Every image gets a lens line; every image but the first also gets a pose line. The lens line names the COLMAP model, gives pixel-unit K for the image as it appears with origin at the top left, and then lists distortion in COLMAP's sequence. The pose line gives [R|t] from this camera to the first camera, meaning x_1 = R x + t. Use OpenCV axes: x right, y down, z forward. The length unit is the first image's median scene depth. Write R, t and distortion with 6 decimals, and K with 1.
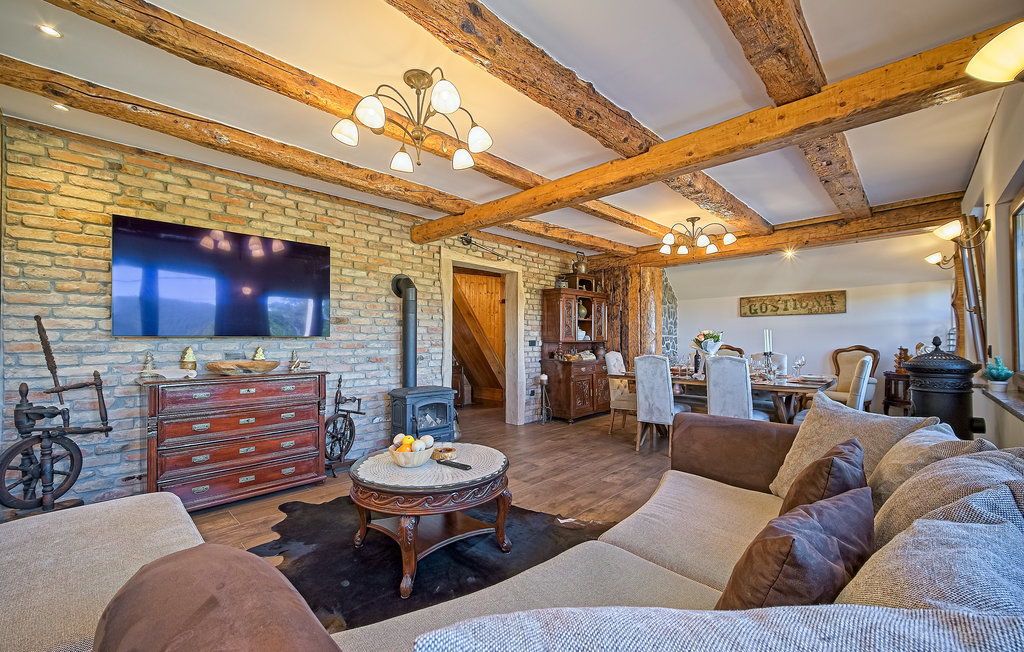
lens RADIAL K [[403.7, 0, 510.8], [0, 403.7, 330.7], [0, 0, 1]] dist [-0.000404, -0.000035]
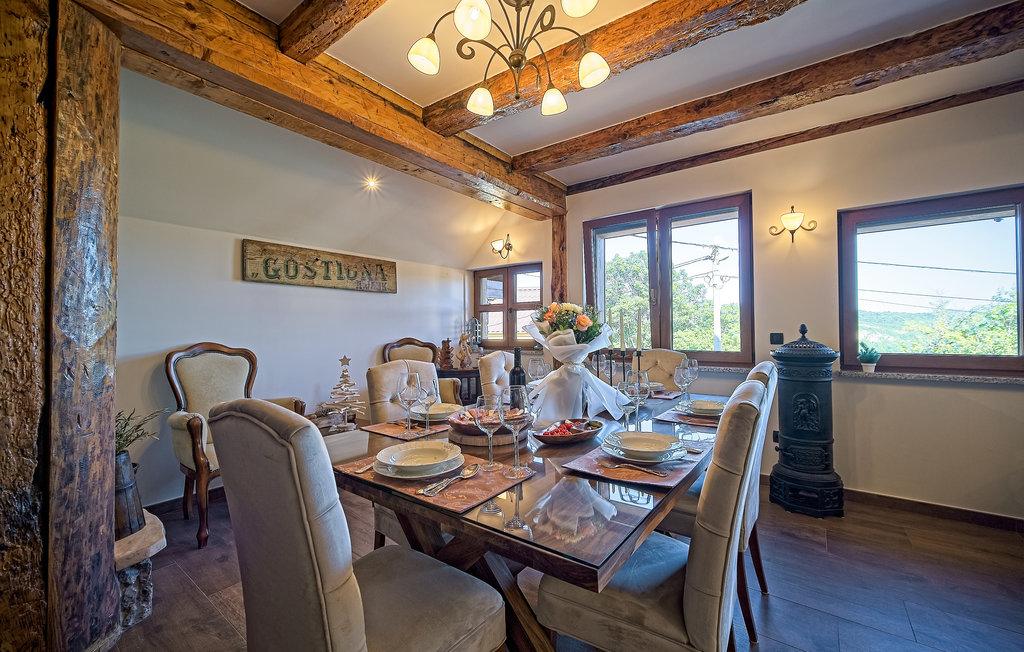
lens RADIAL K [[403.7, 0, 510.9], [0, 403.7, 327.1], [0, 0, 1]] dist [-0.000404, -0.000035]
pose [[-0.150020, 0.013692, 0.988588, 0.085694], [-0.016856, 0.999723, -0.016404, 0.023198], [-0.988539, -0.019125, -0.149748, 0.877947]]
